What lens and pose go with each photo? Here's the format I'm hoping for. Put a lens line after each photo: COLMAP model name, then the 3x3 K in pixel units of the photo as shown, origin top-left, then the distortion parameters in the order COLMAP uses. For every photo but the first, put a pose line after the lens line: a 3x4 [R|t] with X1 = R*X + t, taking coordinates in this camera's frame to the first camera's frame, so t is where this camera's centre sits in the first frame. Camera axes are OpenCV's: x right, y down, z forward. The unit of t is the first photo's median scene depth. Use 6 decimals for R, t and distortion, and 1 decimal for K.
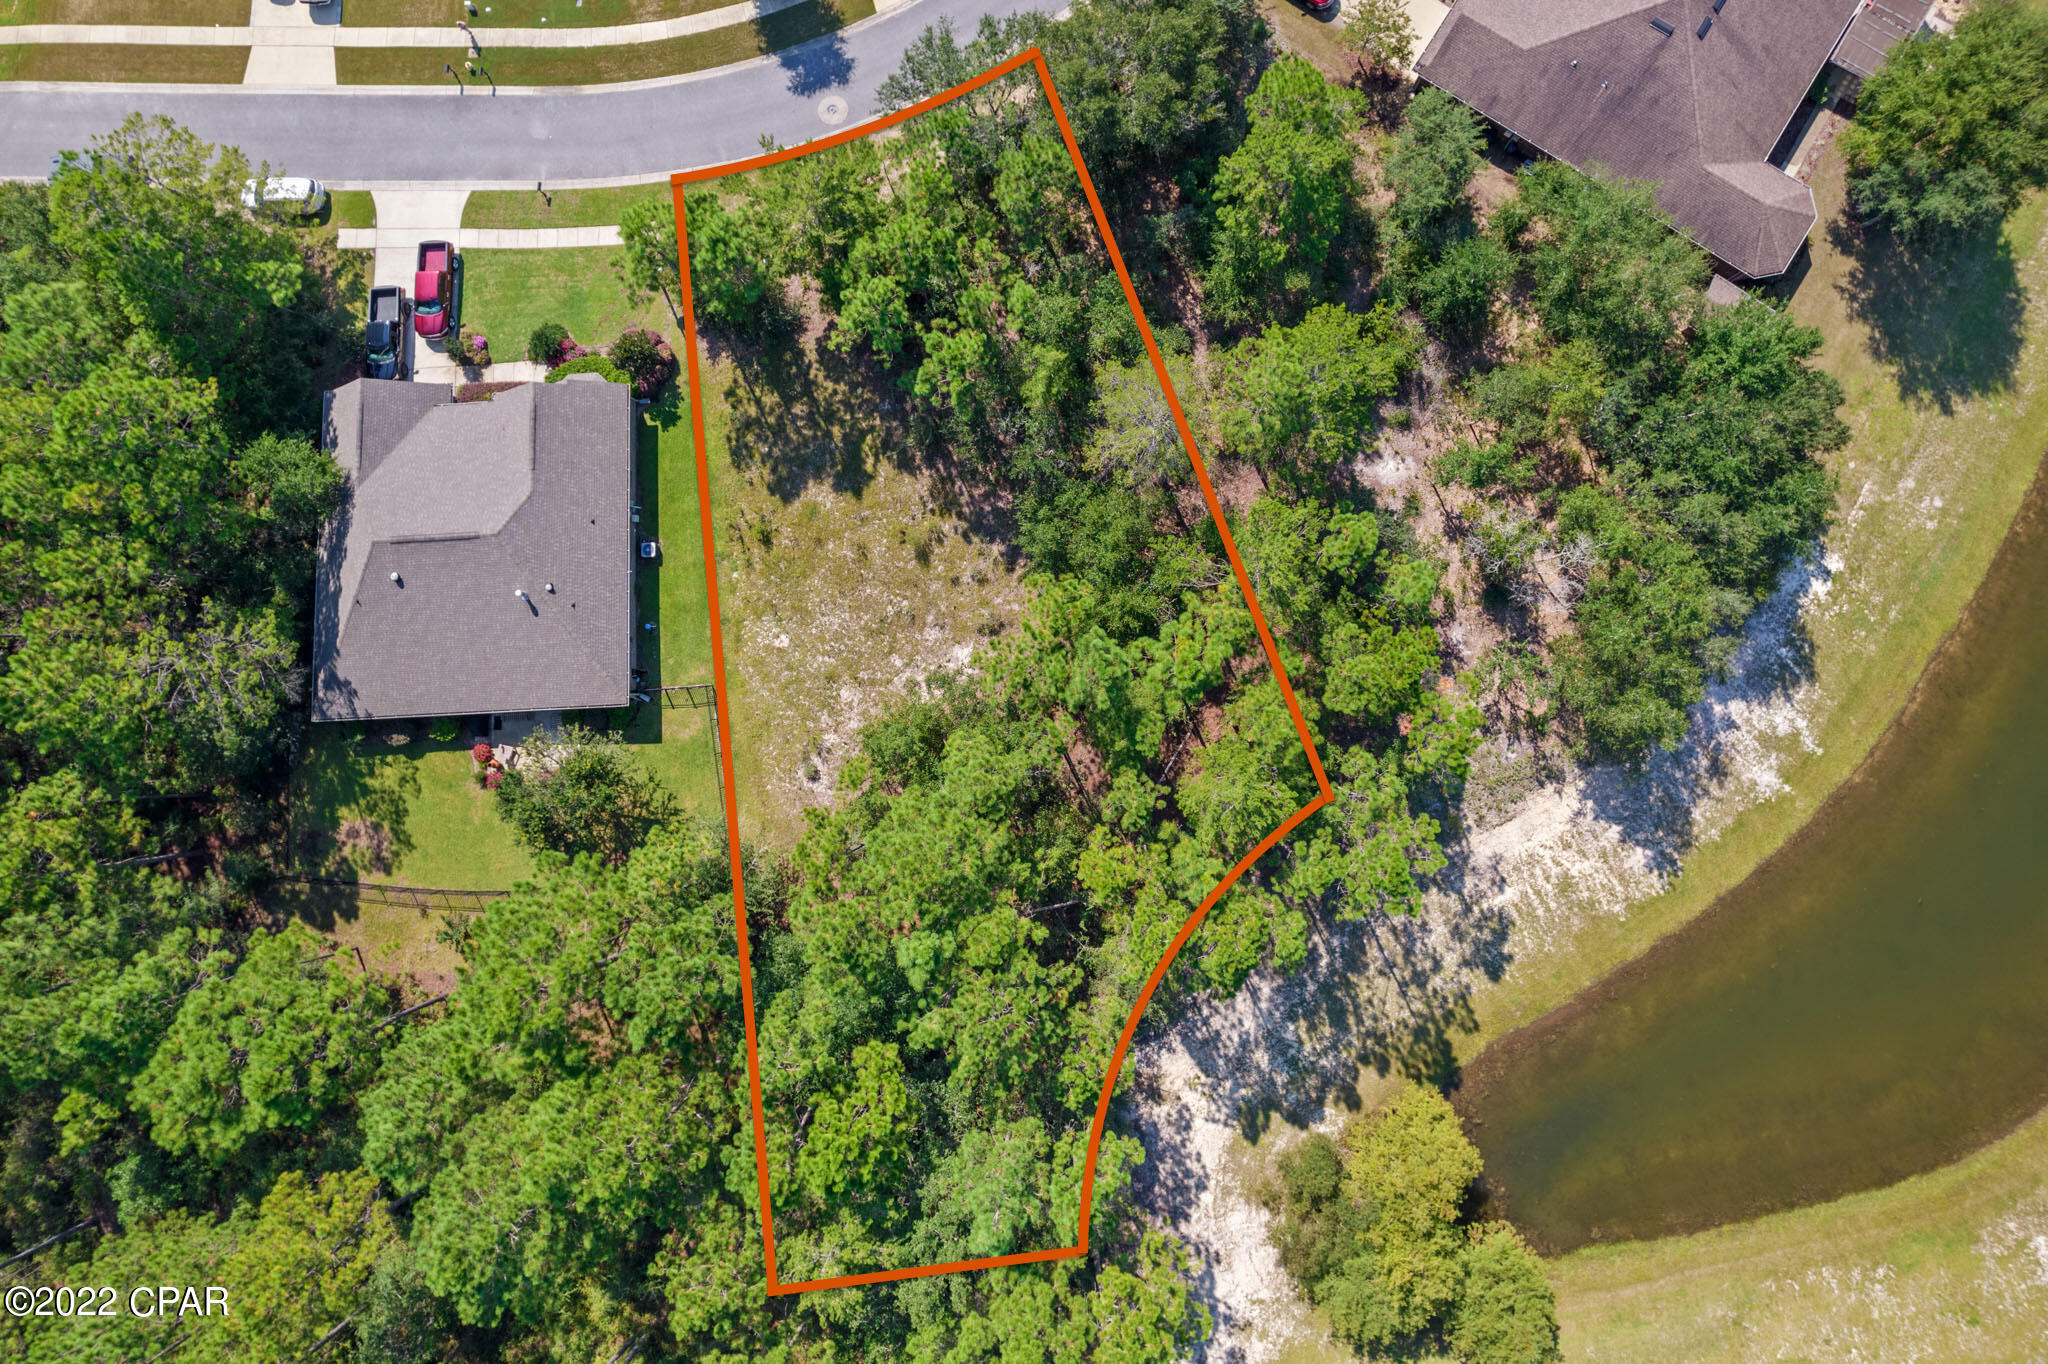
lens RADIAL K [[1305.7, 0, 1029.9], [0, 1305.7, 449.3], [0, 0, 1]] dist [-0.049529, 0.026836]
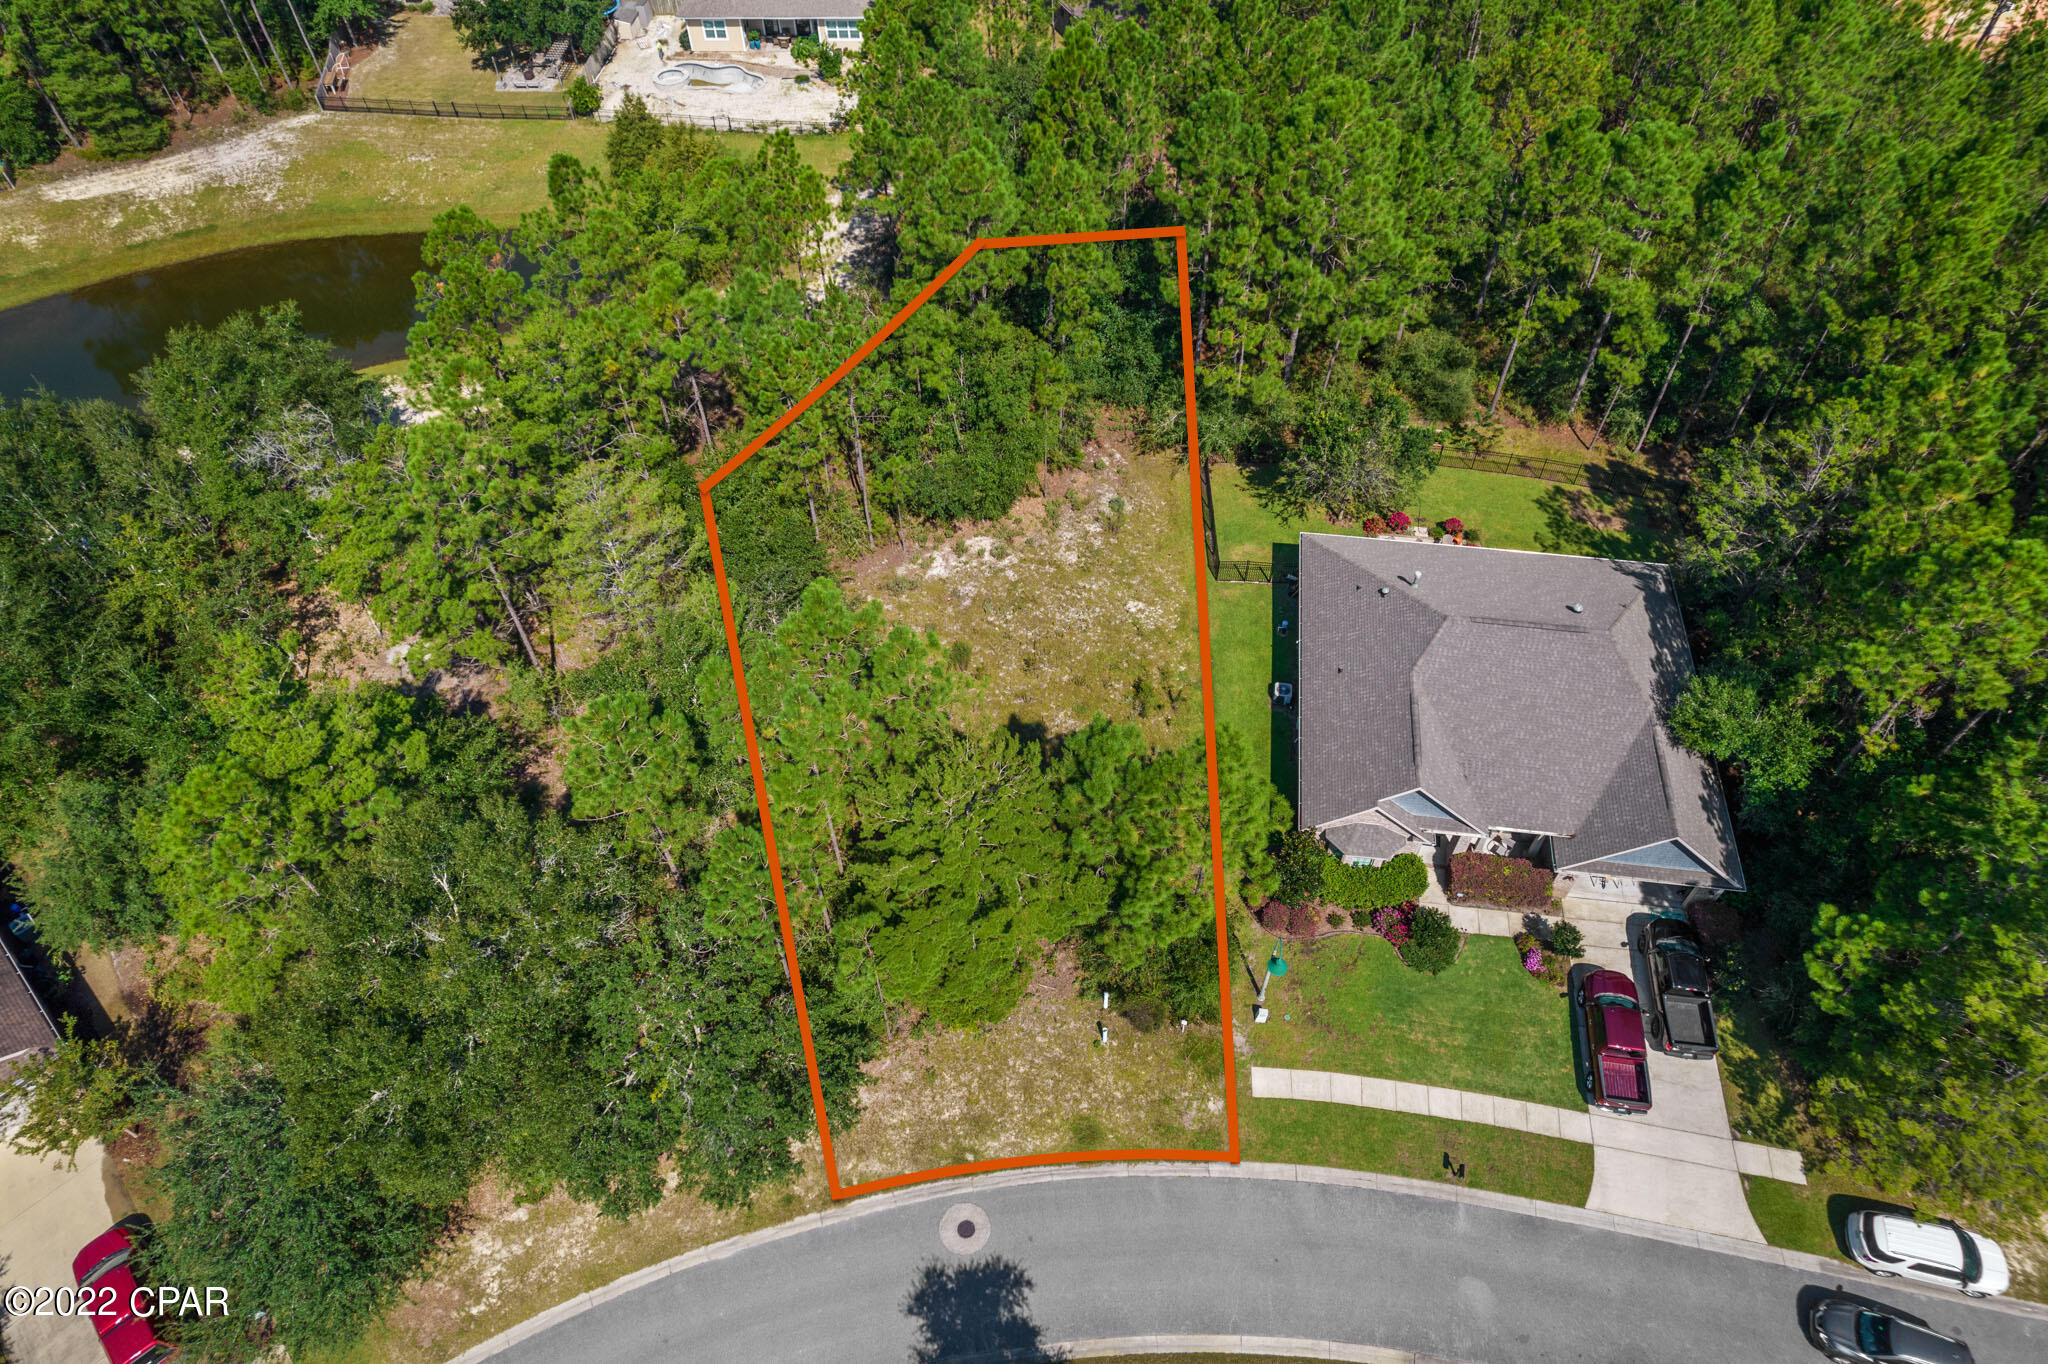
lens RADIAL K [[1280.0, 0, 1007.5], [0, 1280.0, 692.3], [0, 0, 1]] dist [-0.083847, 0.081799]
pose [[-0.982521, -0.114927, 0.146442, -0.245256], [0.185547, -0.668062, 0.720600, -0.550237], [0.015016, 0.735177, 0.677709, 0.459216]]
